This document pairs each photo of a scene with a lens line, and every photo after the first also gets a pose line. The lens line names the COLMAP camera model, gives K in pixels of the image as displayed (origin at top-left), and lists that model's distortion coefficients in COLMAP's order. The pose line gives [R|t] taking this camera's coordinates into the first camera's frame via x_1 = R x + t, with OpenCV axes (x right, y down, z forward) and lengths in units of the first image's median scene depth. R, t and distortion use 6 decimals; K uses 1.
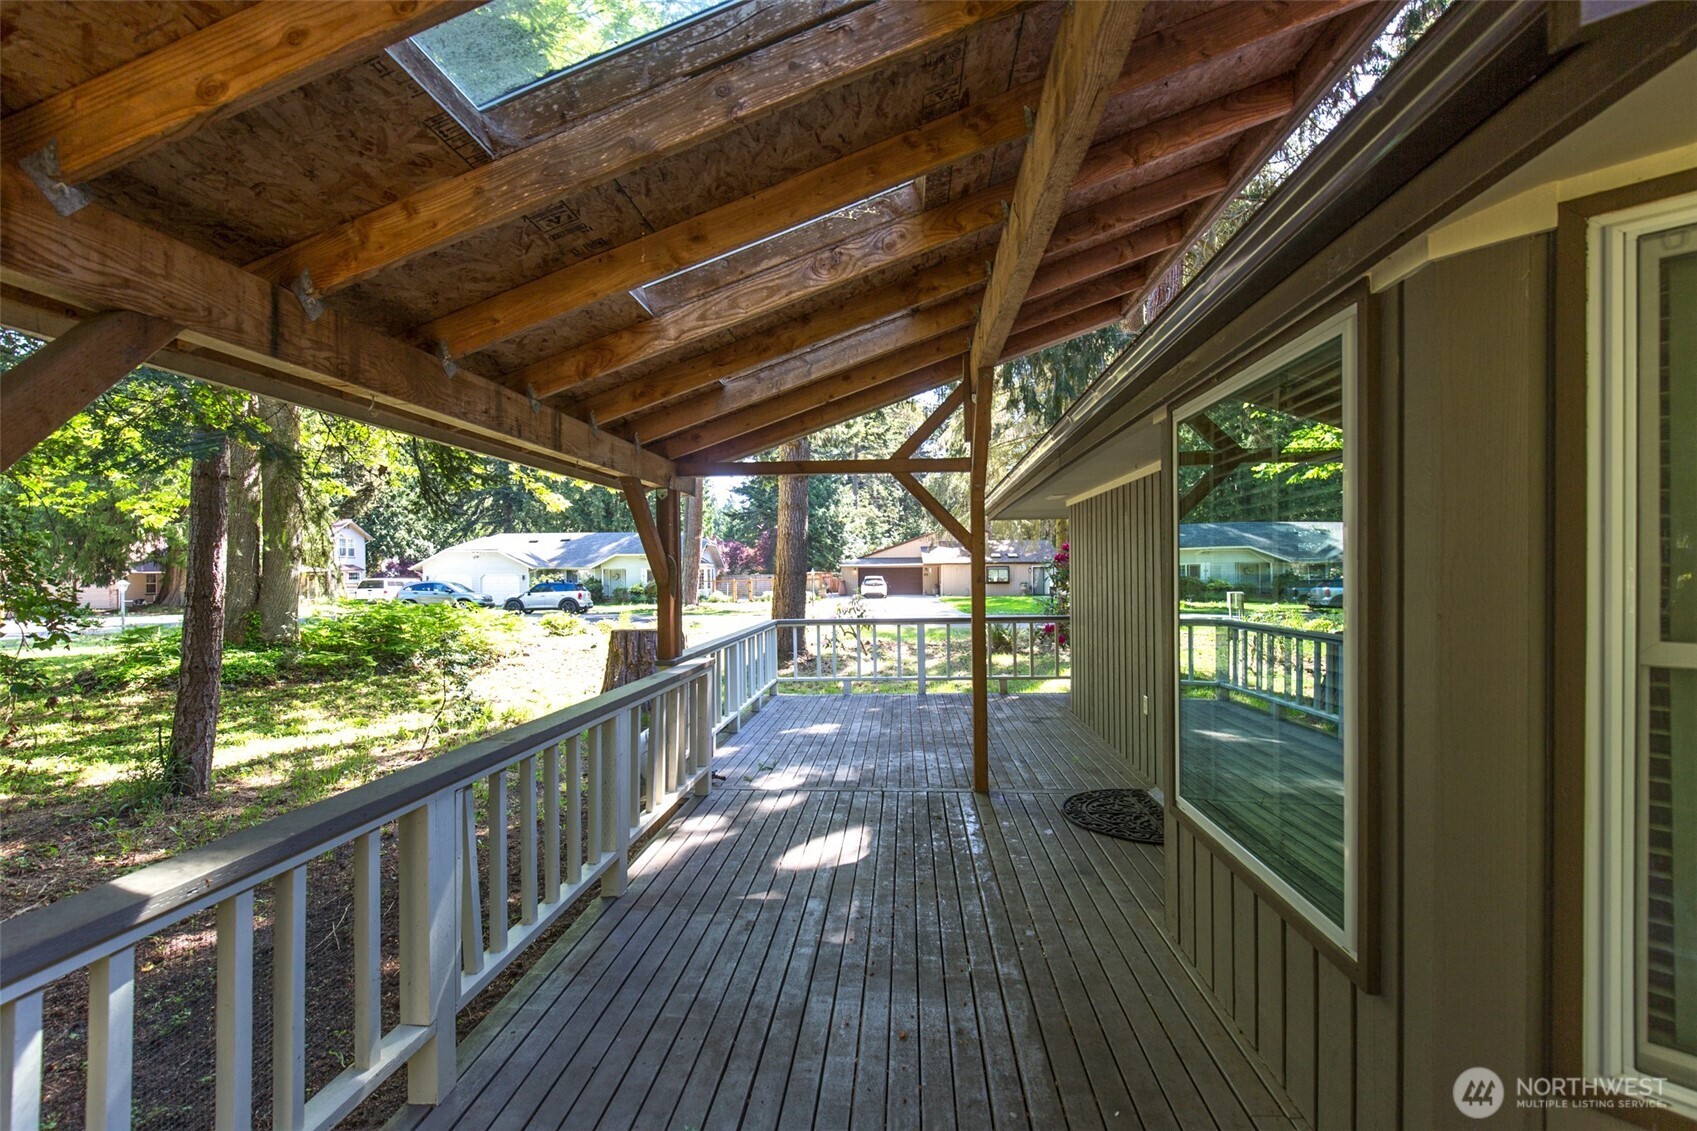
lens RADIAL K [[778.0, 0, 848.0], [0, 778.0, 565.9], [0, 0, 1]] dist [0.015378, -0.009444]
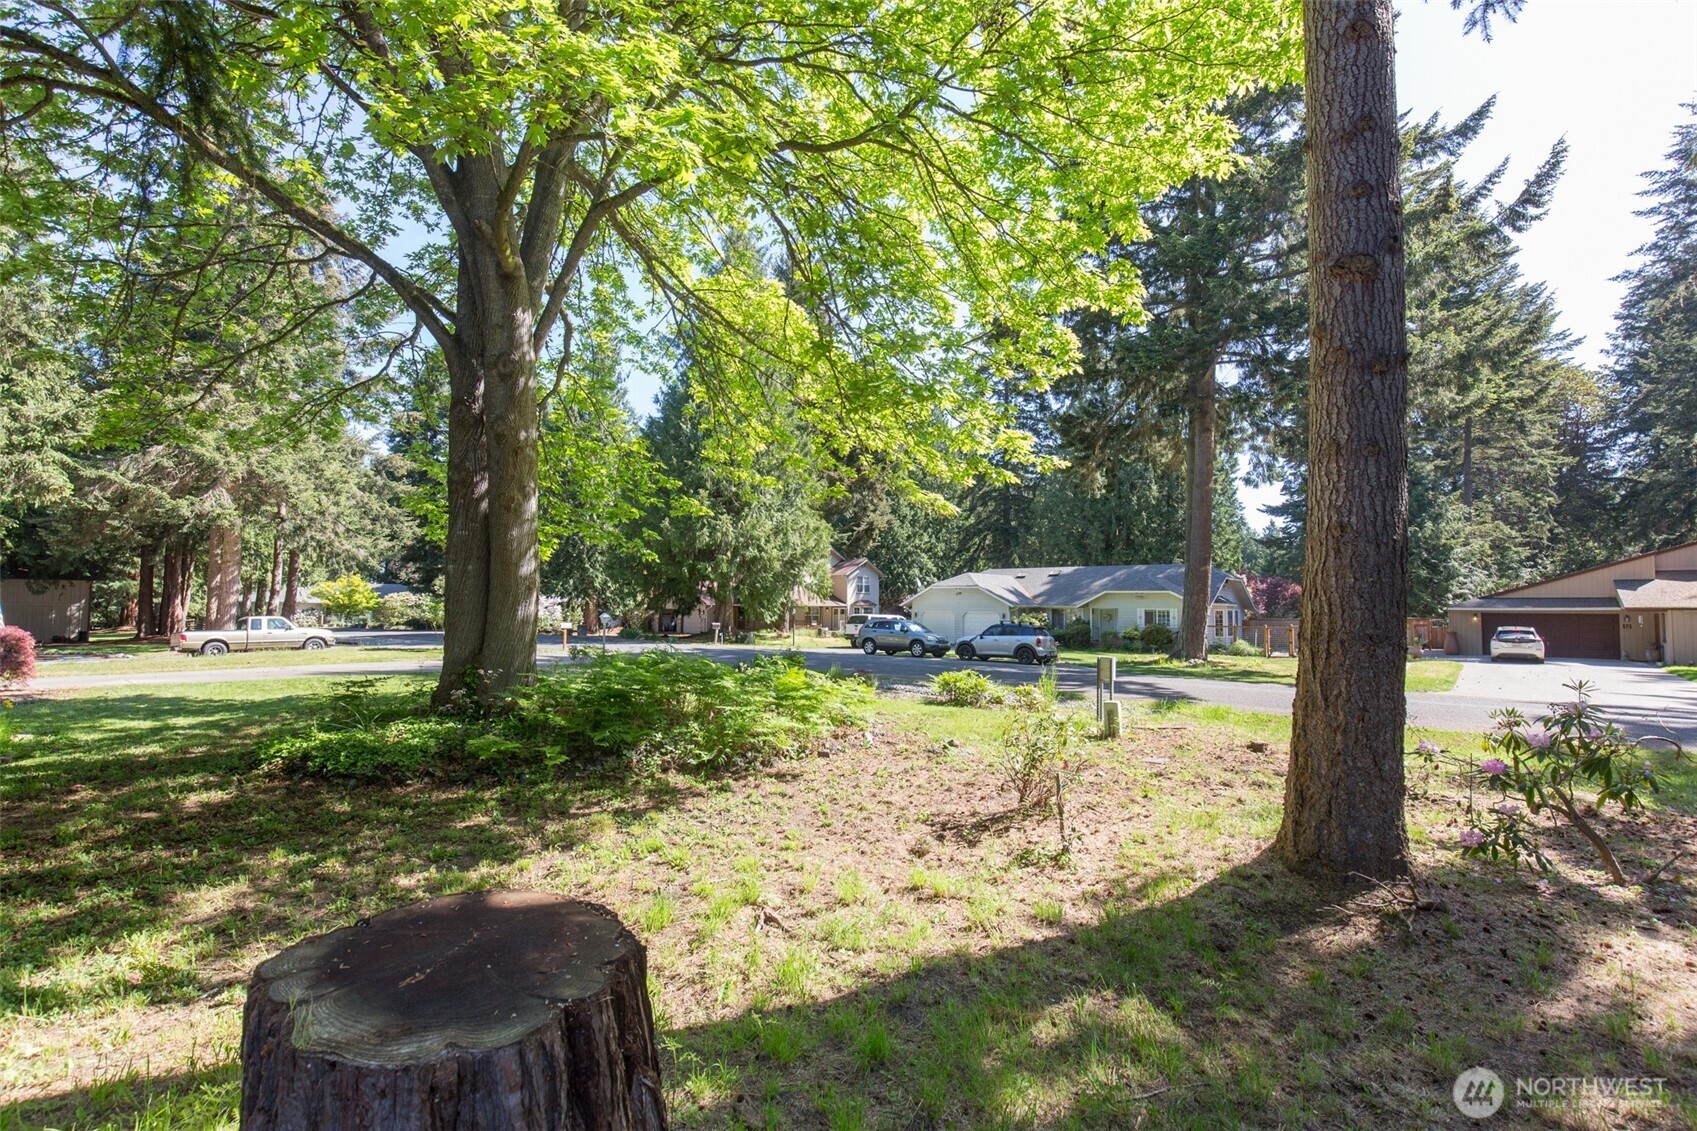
lens RADIAL K [[778.0, 0, 847.5], [0, 778.0, 571.5], [0, 0, 1]] dist [0.015378, -0.009444]
pose [[0.794918, -0.012634, -0.606586, -0.010956], [-0.013115, 0.999192, -0.037997, -0.000330], [0.606575, 0.038160, 0.794110, 0.158473]]
